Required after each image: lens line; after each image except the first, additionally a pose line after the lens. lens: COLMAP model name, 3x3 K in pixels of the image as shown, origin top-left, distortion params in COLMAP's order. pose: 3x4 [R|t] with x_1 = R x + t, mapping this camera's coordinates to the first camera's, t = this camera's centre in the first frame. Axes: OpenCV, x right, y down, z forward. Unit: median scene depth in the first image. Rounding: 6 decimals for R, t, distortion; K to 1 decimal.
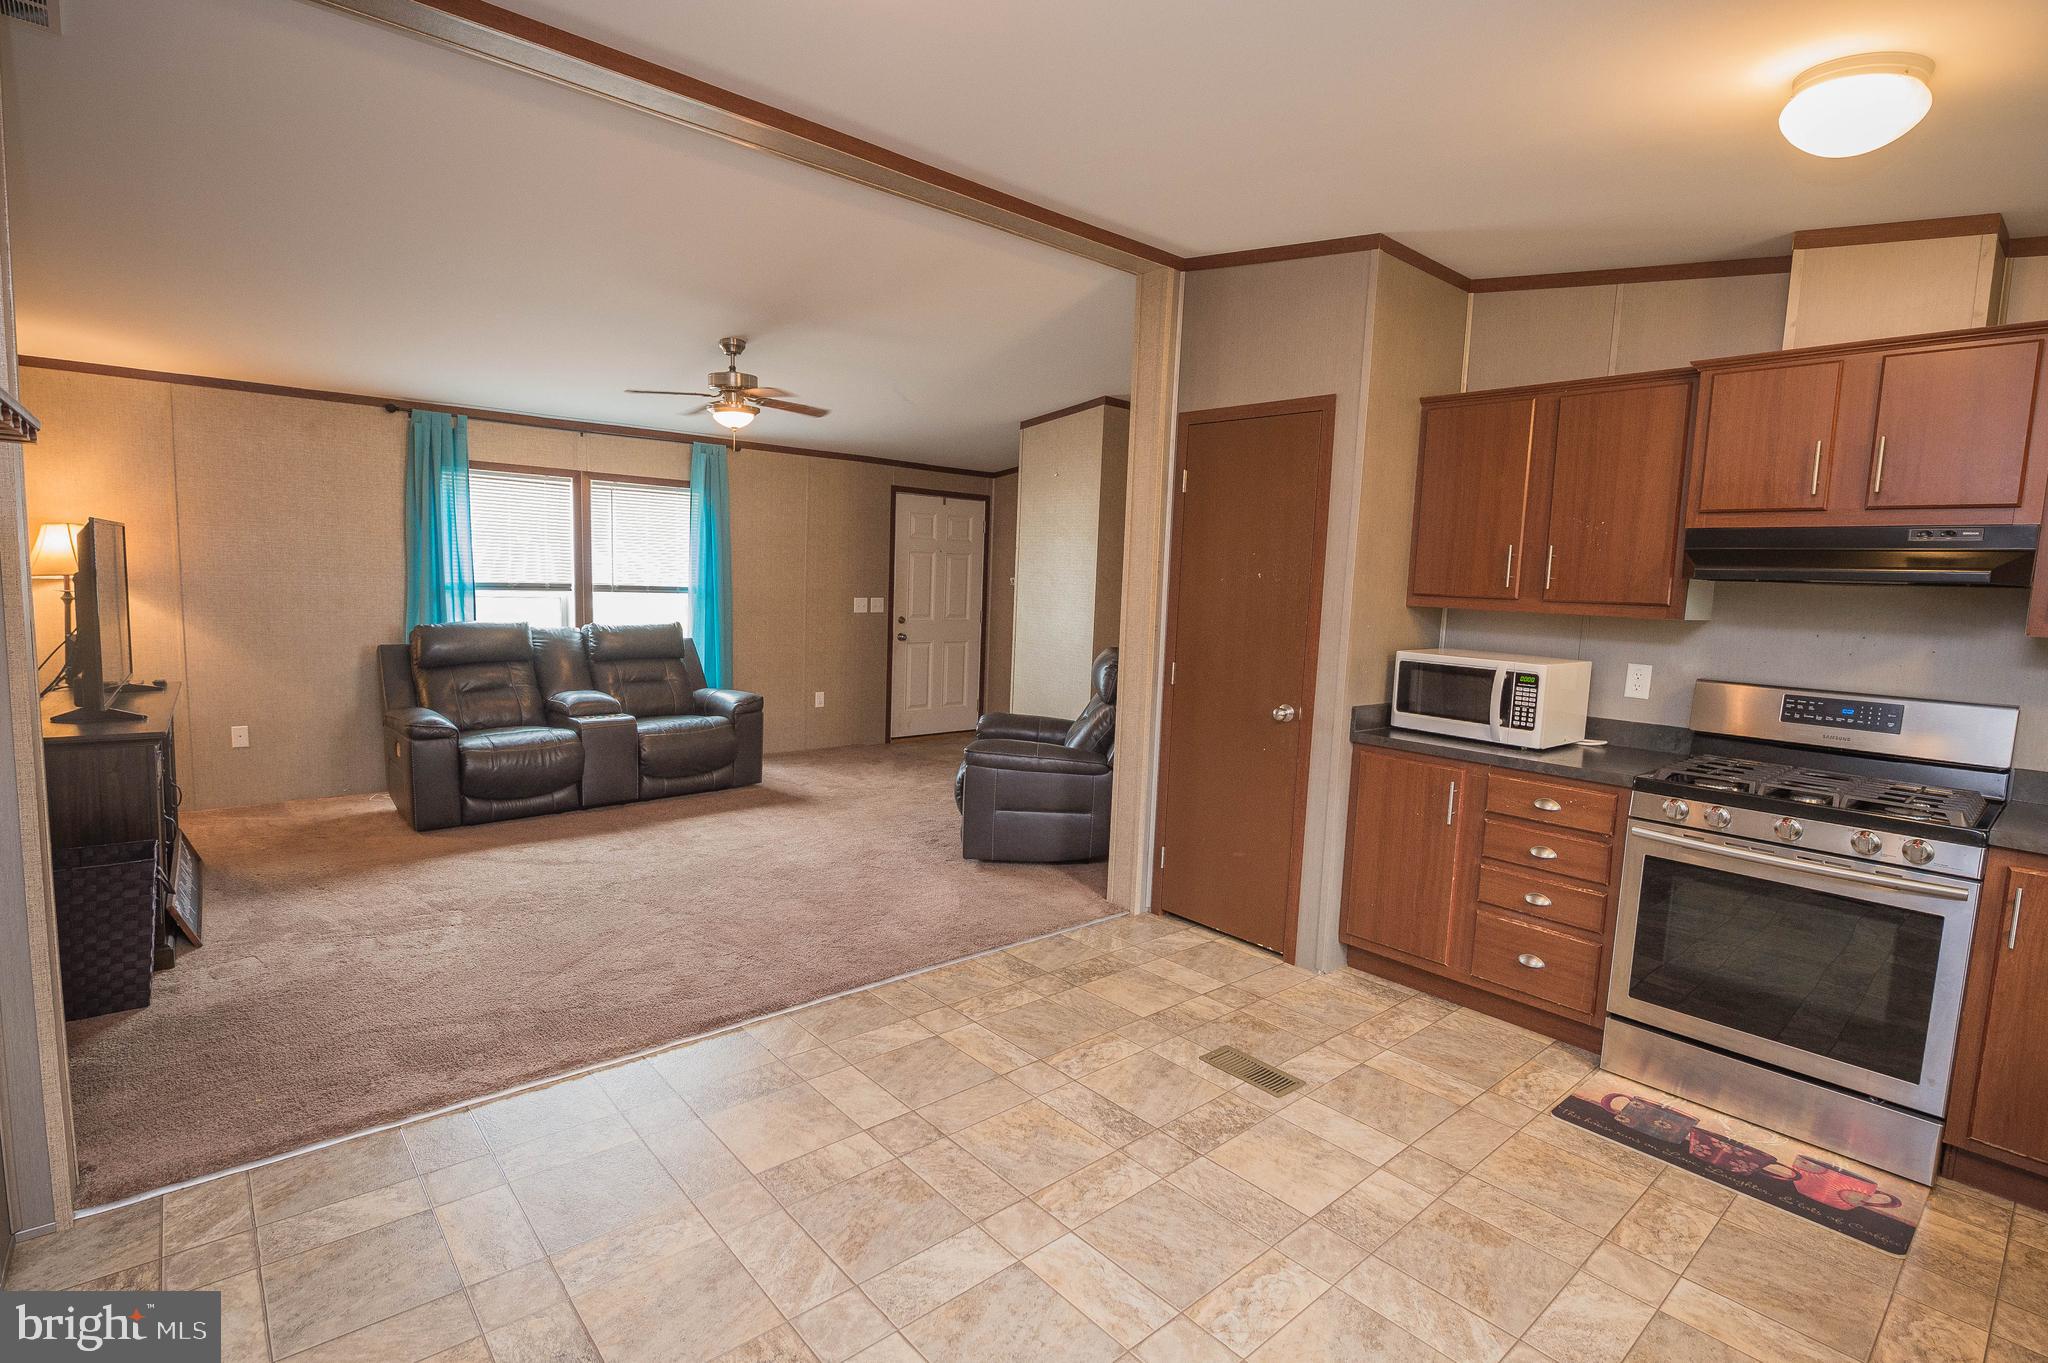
lens RADIAL K [[961.7, 0, 1041.0], [0, 961.7, 688.6], [0, 0, 1]] dist [-0.014904, 0.000361]
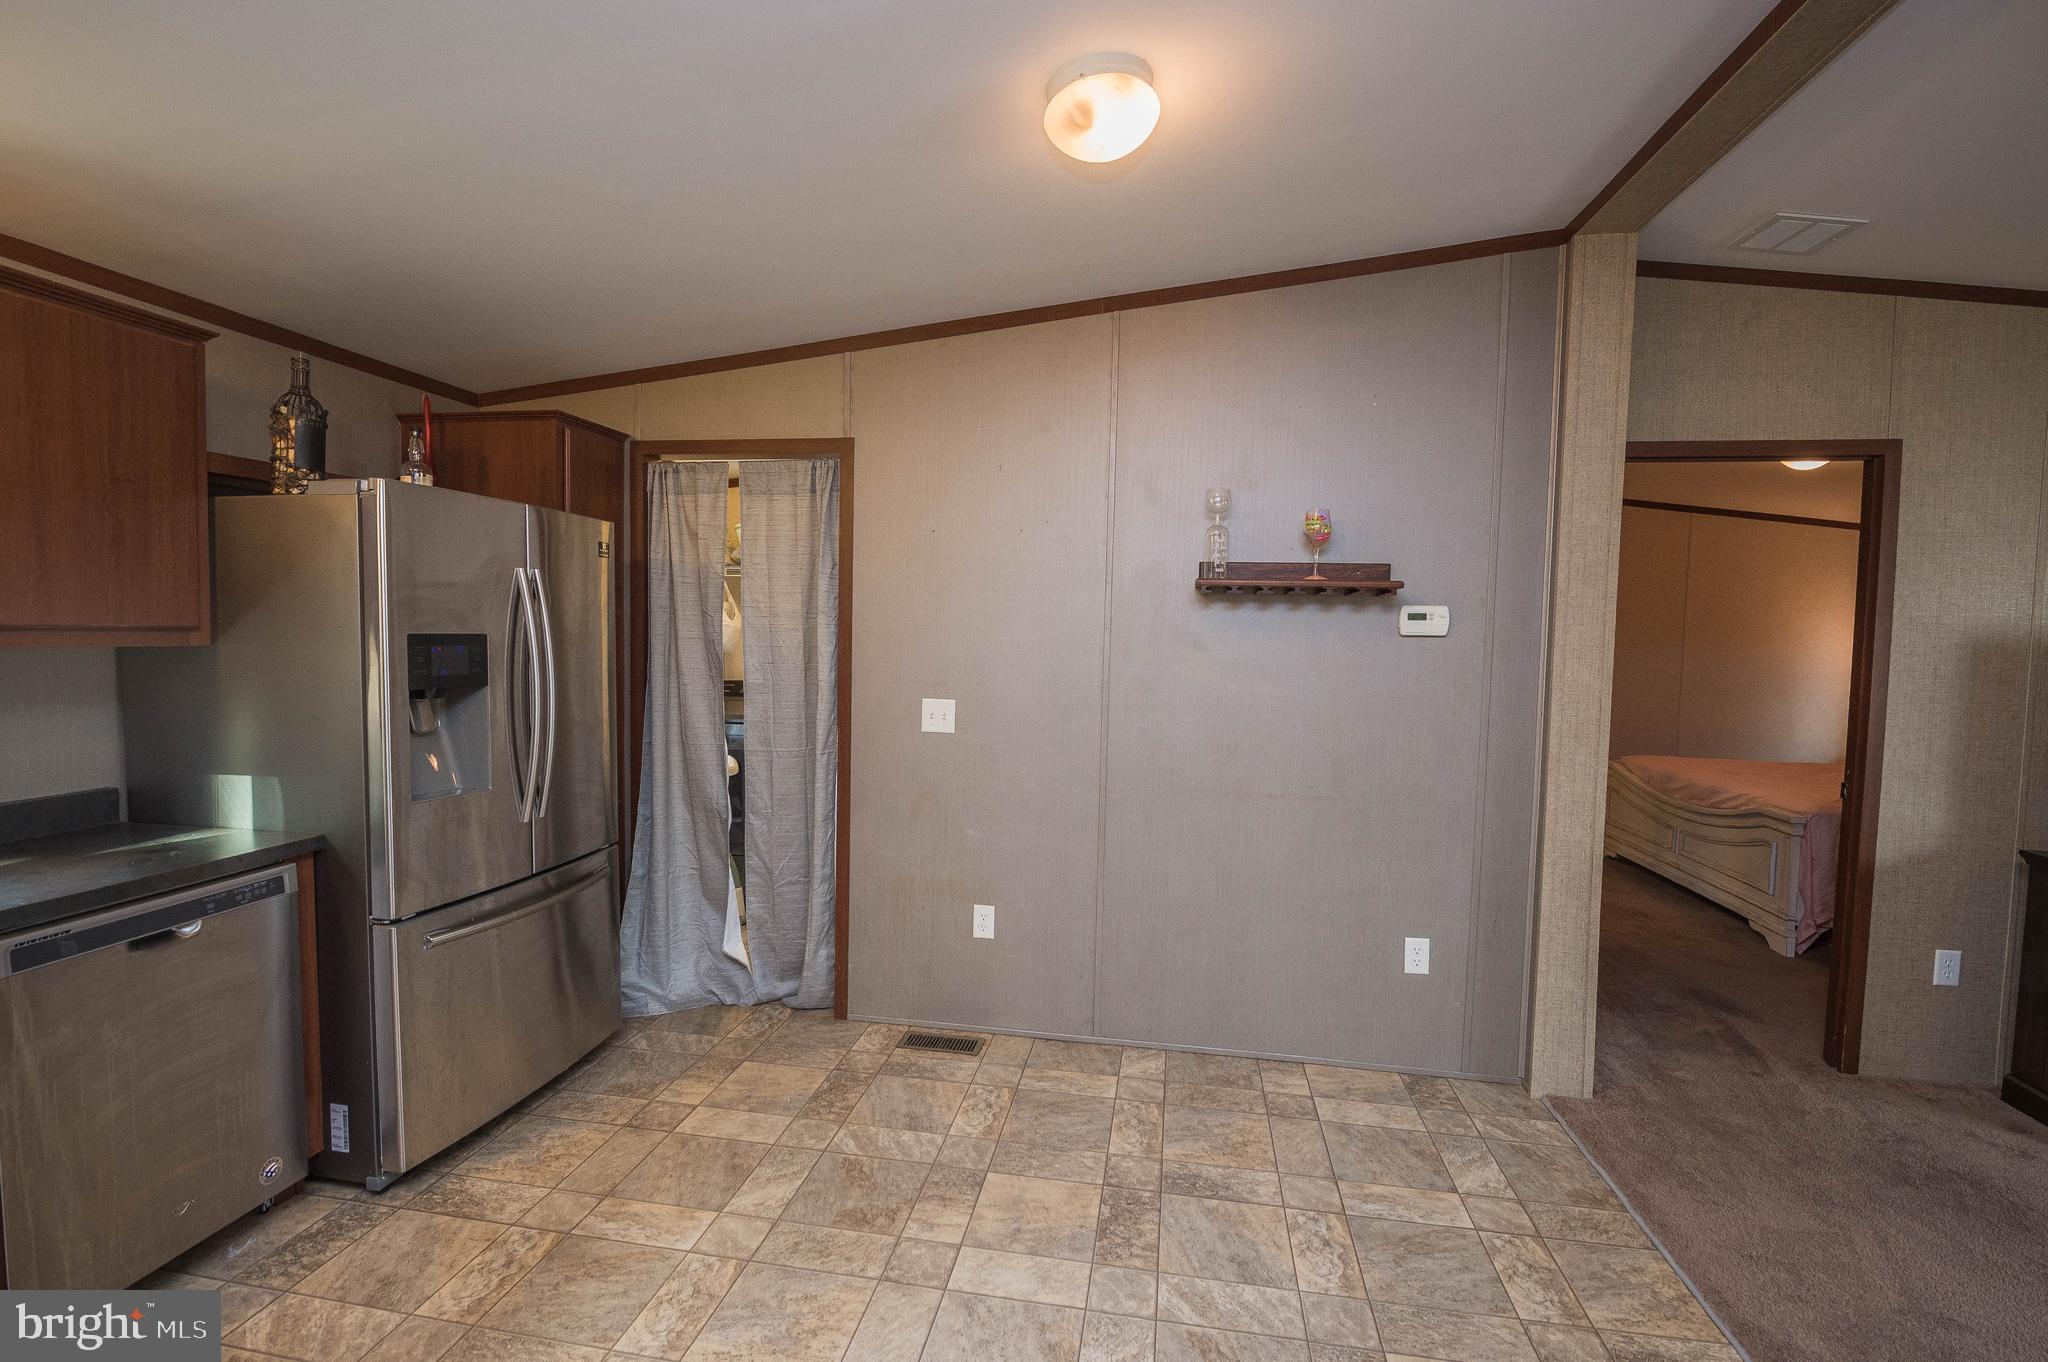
lens RADIAL K [[927.2, 0, 1019.1], [0, 927.2, 680.9], [0, 0, 1]] dist [-0.005507, -0.000716]
pose [[-0.782079, -0.016678, -0.622956, 0.654585], [-0.120579, 0.984801, 0.125012, -0.129713], [0.611403, 0.172885, -0.772203, 1.209368]]
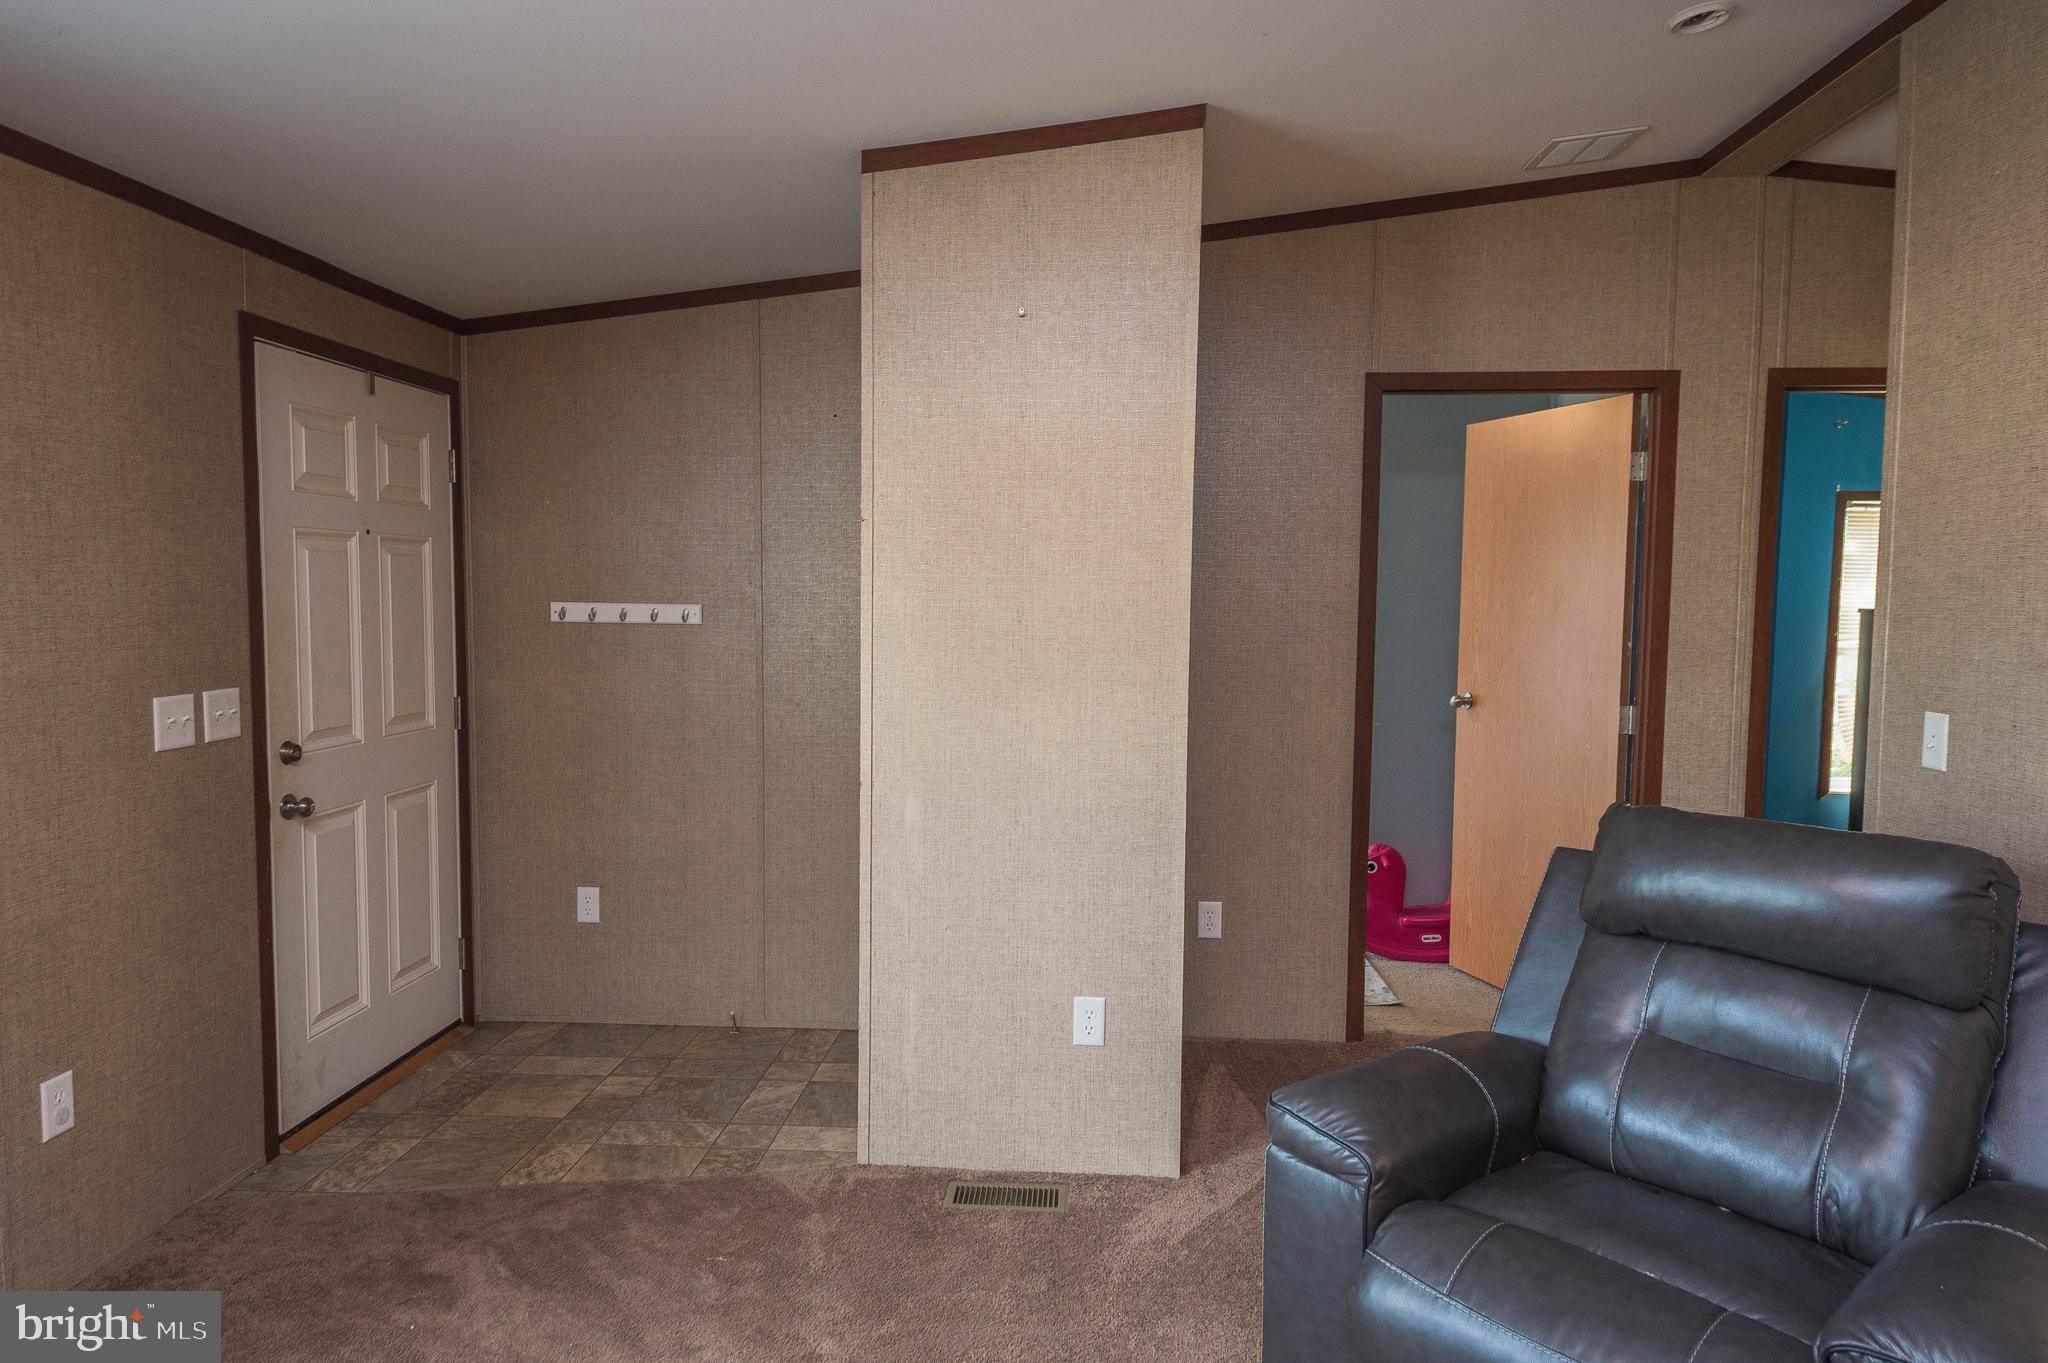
lens RADIAL K [[1266.7, 0, 1024.0], [0, 1266.7, 696.8], [0, 0, 1]] dist [0.000909, 0.000019]
pose [[0.723797, -0.092302, 0.683812, -0.620318], [0.103259, 0.994342, 0.024920, -0.183780], [-0.682243, 0.052573, 0.729232, 1.310691]]
